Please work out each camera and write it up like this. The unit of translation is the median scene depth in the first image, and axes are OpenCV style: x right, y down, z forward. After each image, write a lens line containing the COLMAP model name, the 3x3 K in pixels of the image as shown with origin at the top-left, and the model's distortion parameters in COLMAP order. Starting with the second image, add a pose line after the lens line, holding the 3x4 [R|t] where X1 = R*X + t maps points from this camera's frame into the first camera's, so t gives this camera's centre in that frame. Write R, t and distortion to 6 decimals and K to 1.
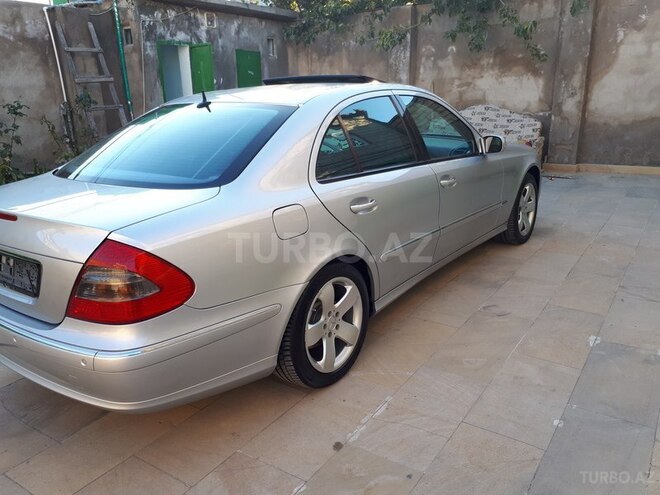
lens RADIAL K [[537.4, 0, 326.4], [0, 537.4, 248.0], [0, 0, 1]] dist [0.009738, -0.019348]
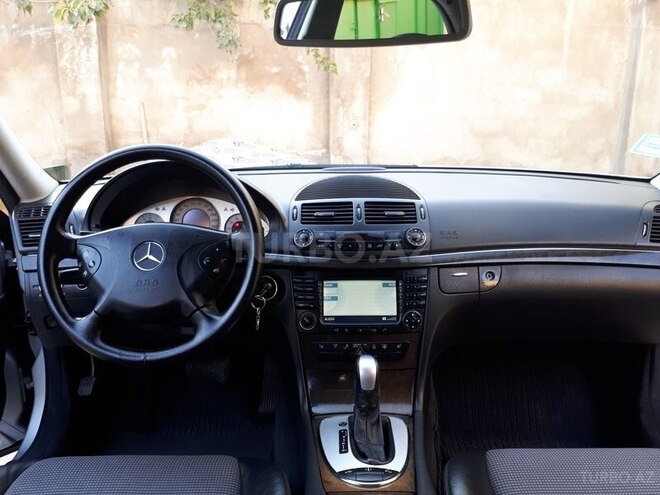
lens RADIAL K [[537.4, 0, 342.8], [0, 537.4, 247.0], [0, 0, 1]] dist [0.009738, -0.019348]
pose [[0.797634, -0.090542, 0.596306, -0.007047], [0.140966, 0.989271, -0.038351, -0.091378], [-0.586436, 0.114650, 0.801840, 0.417528]]
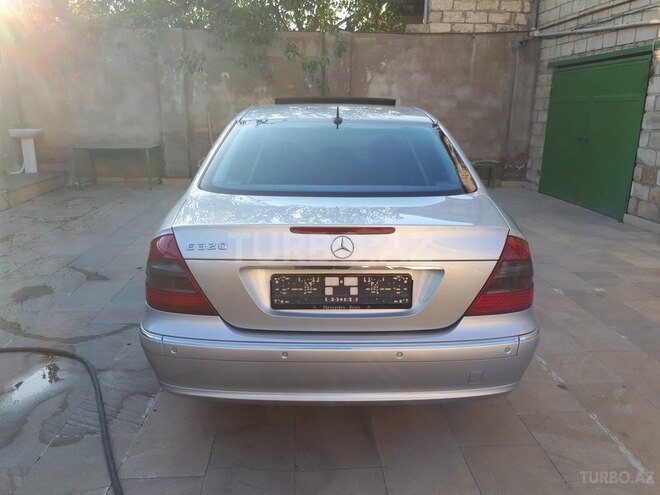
lens RADIAL K [[537.4, 0, 330.3], [0, 537.4, 242.0], [0, 0, 1]] dist [0.009738, -0.019348]
pose [[0.802871, -0.098971, 0.587880, -0.272299], [0.131989, 0.991161, -0.013394, -0.007335], [-0.581358, 0.088347, 0.808838, 0.066651]]
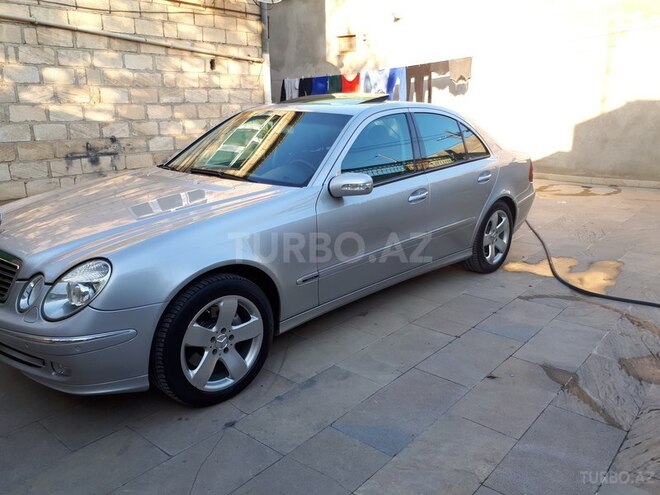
lens RADIAL K [[537.4, 0, 344.9], [0, 537.4, 250.3], [0, 0, 1]] dist [0.009738, -0.019348]
pose [[-0.994380, 0.008469, 0.105534, -0.045808], [0.062900, 0.849066, 0.524529, -0.267474], [-0.085163, 0.528219, -0.844826, 0.902952]]
